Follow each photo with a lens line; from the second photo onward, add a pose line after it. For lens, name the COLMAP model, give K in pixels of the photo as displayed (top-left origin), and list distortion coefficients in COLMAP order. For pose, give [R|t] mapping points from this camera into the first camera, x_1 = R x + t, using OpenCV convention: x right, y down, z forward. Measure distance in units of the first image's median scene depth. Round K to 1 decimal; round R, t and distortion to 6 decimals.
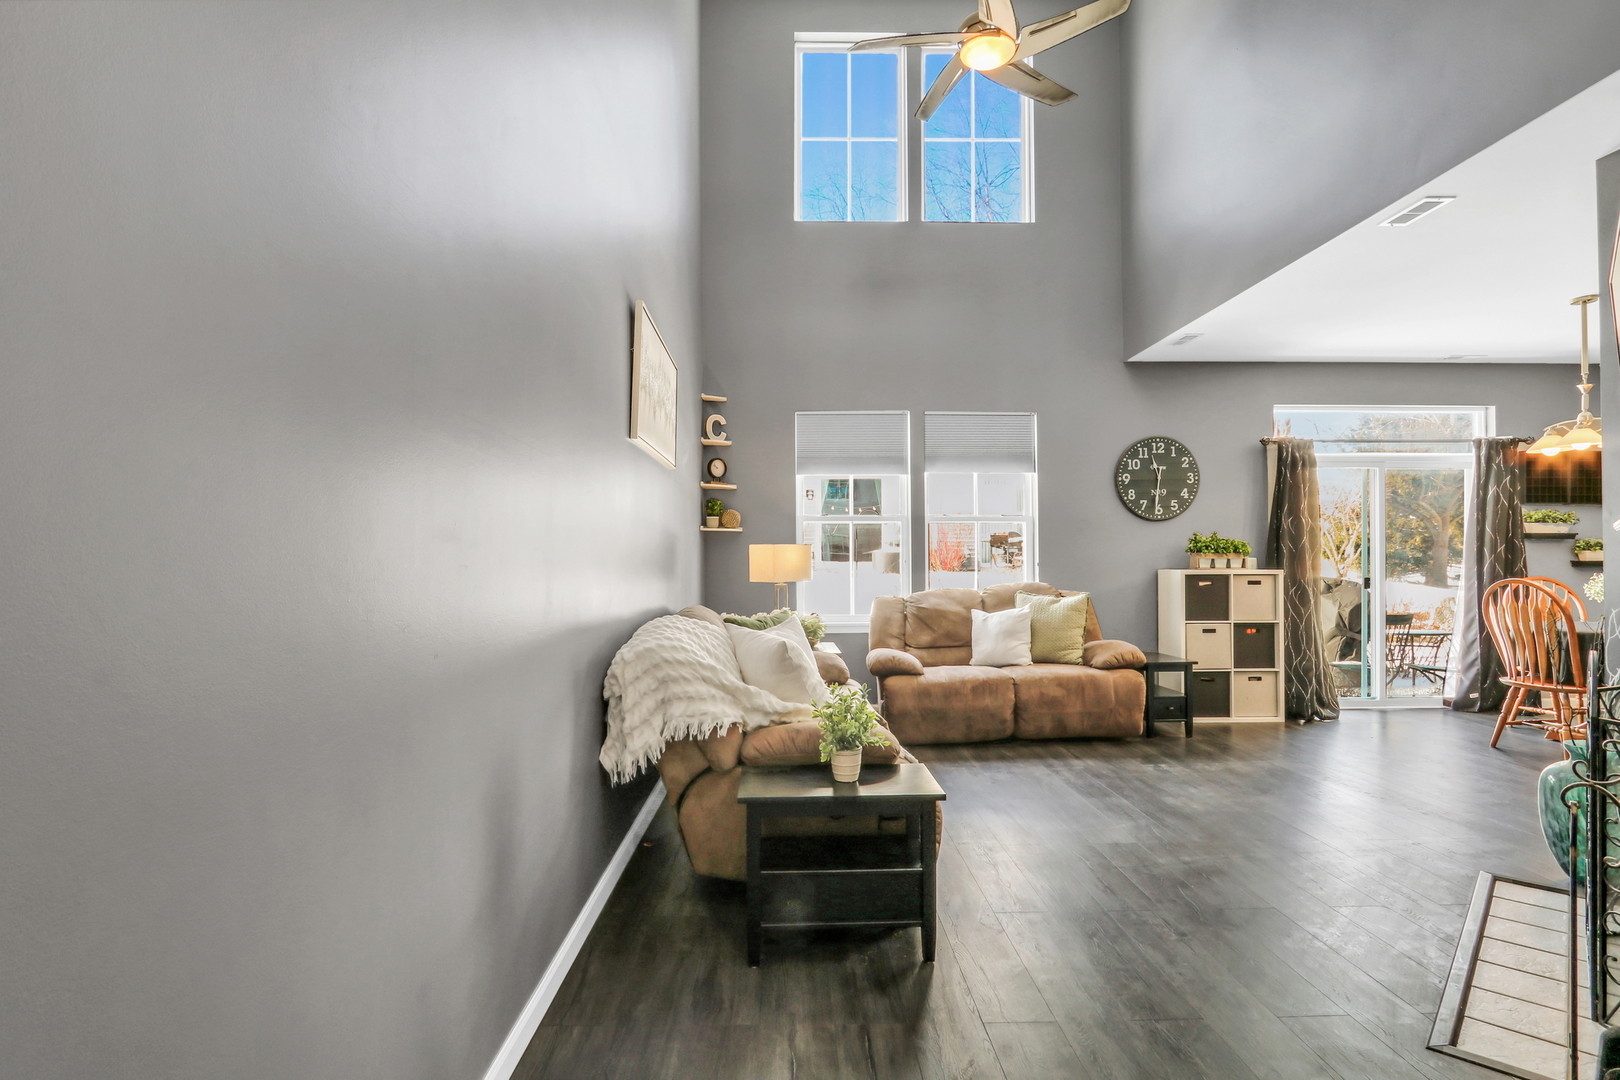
lens RADIAL K [[797.4, 0, 816.2], [0, 797.4, 555.4], [0, 0, 1]] dist [-0.001272, -0.000552]
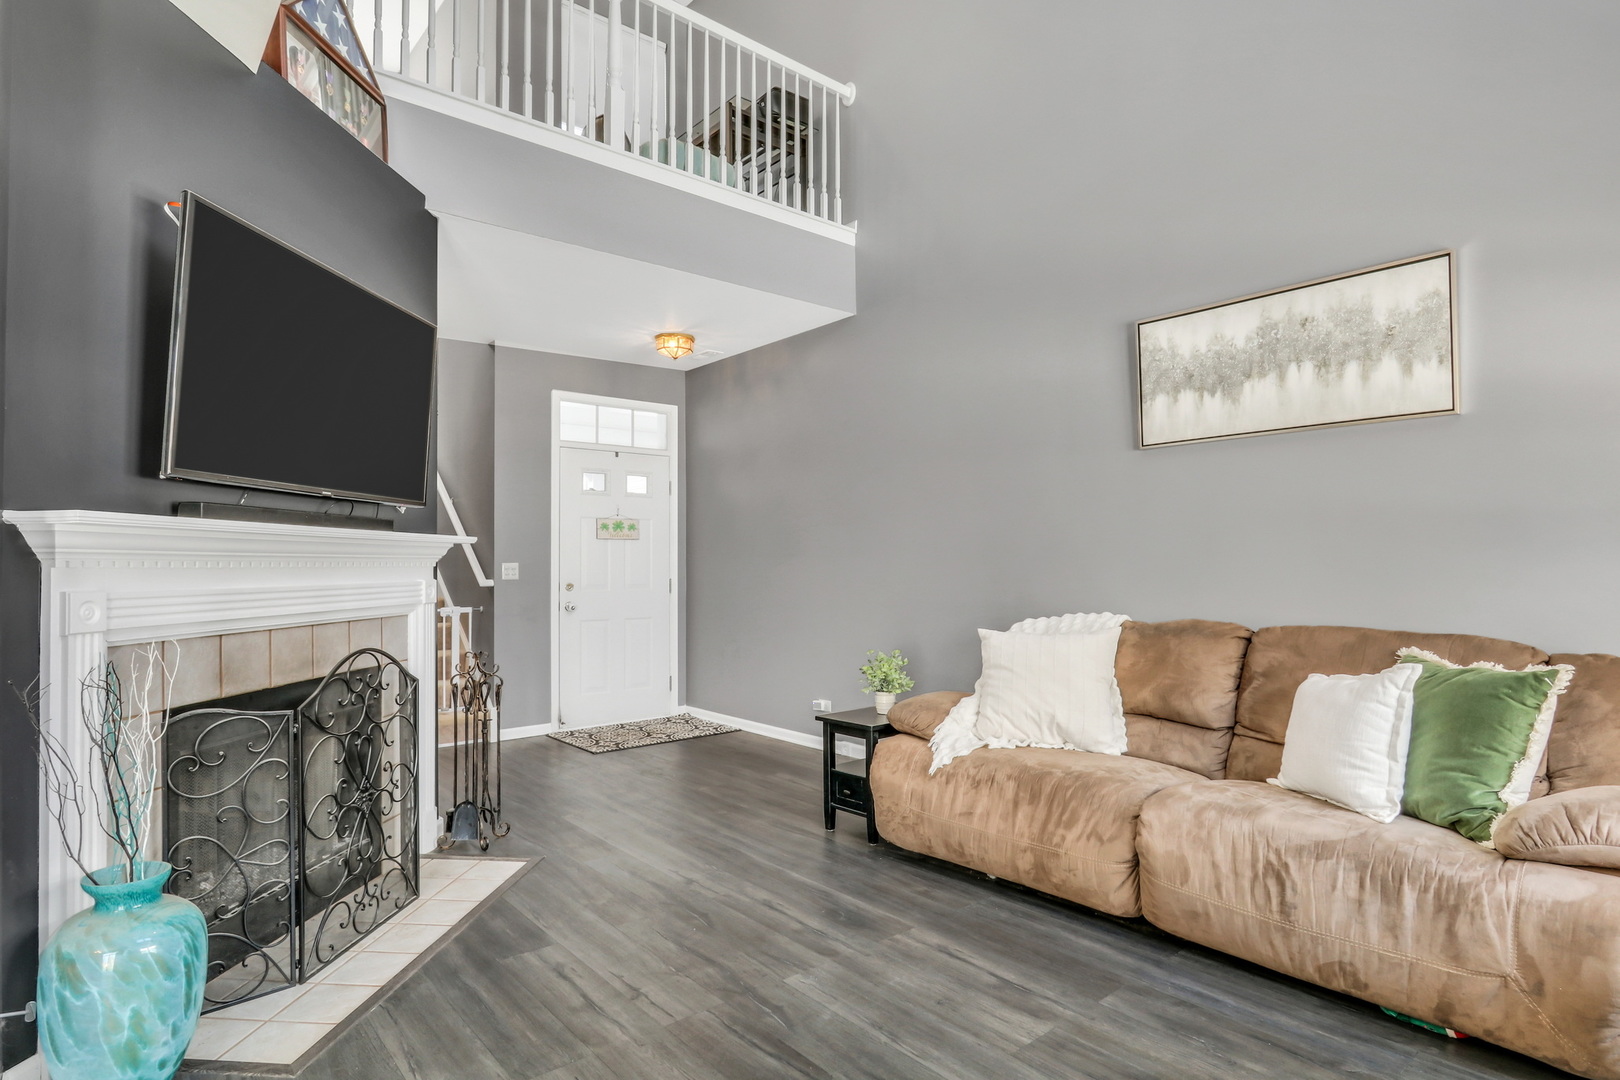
lens RADIAL K [[849.8, 0, 801.4], [0, 849.8, 550.3], [0, 0, 1]] dist [-0.018777, 0.003033]
pose [[-0.783591, -0.001690, -0.621275, 0.457014], [0.011725, 0.999778, -0.017507, 0.004699], [0.621166, -0.021003, -0.783397, 0.861909]]
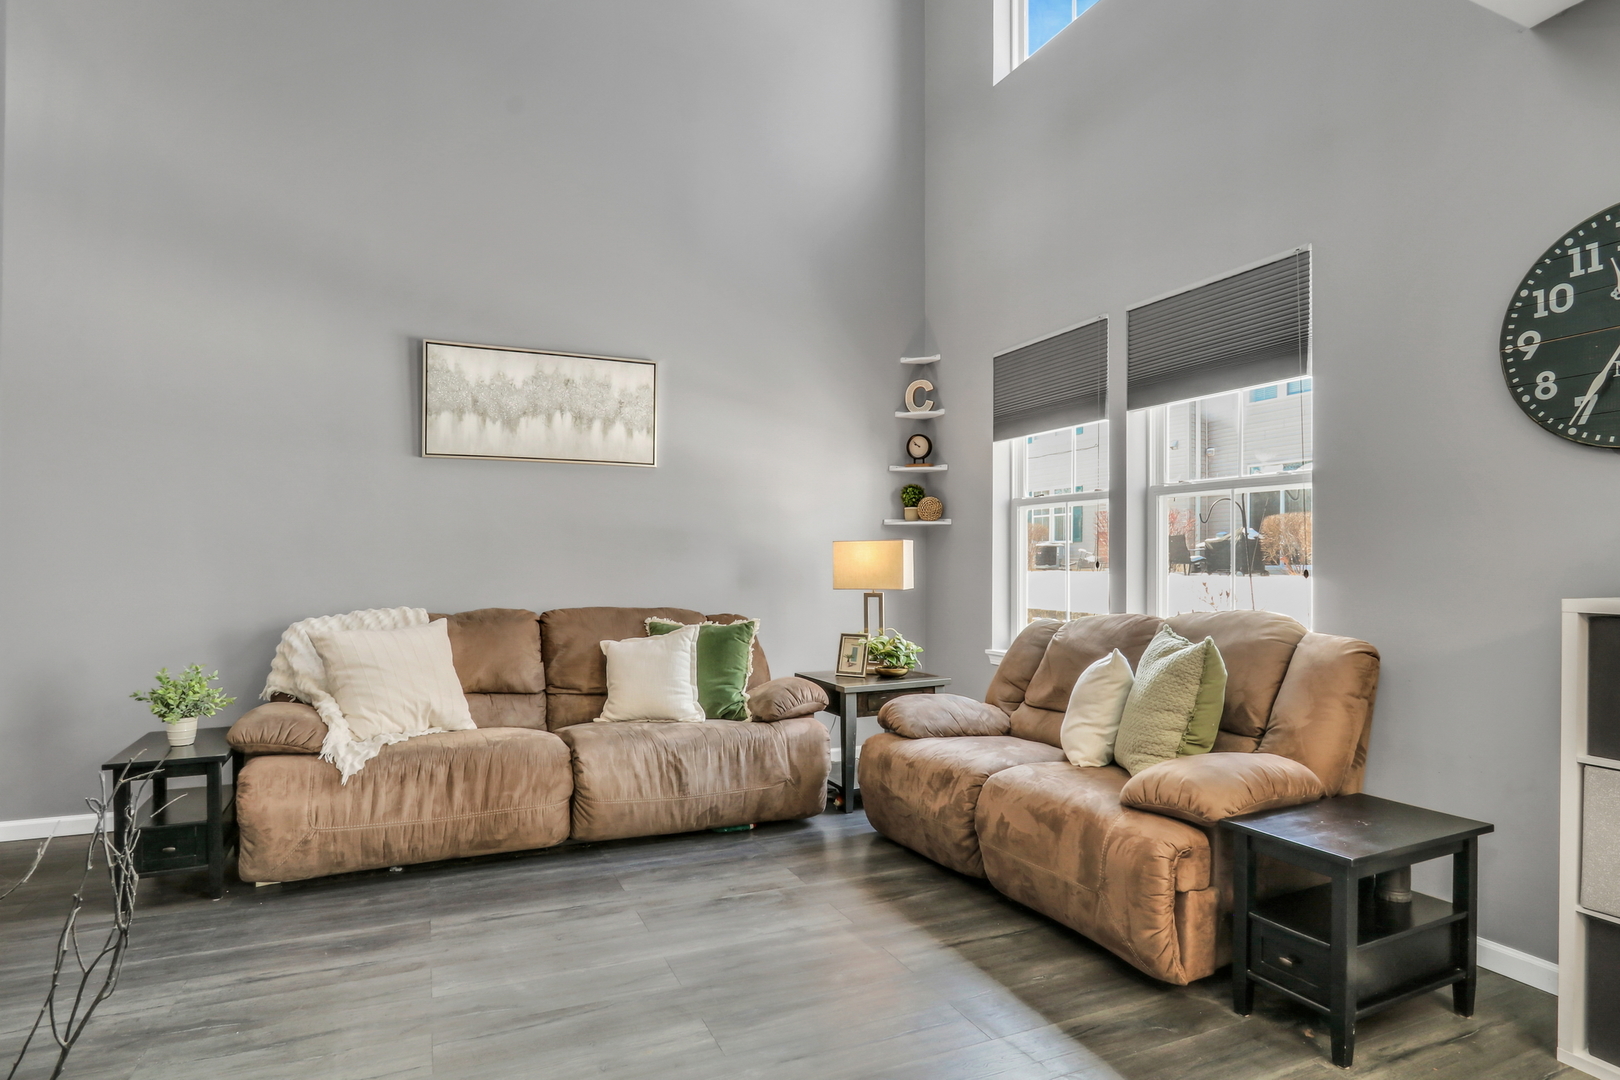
lens RADIAL K [[864.0, 0, 810.1], [0, 864.0, 563.3], [0, 0, 1]] dist [-0.030654, 0.000637]
pose [[0.385492, 0.008138, -0.922675, 0.629691], [-0.002576, 0.999967, 0.007743, 0.002134], [0.922708, -0.000608, 0.385500, 0.554313]]
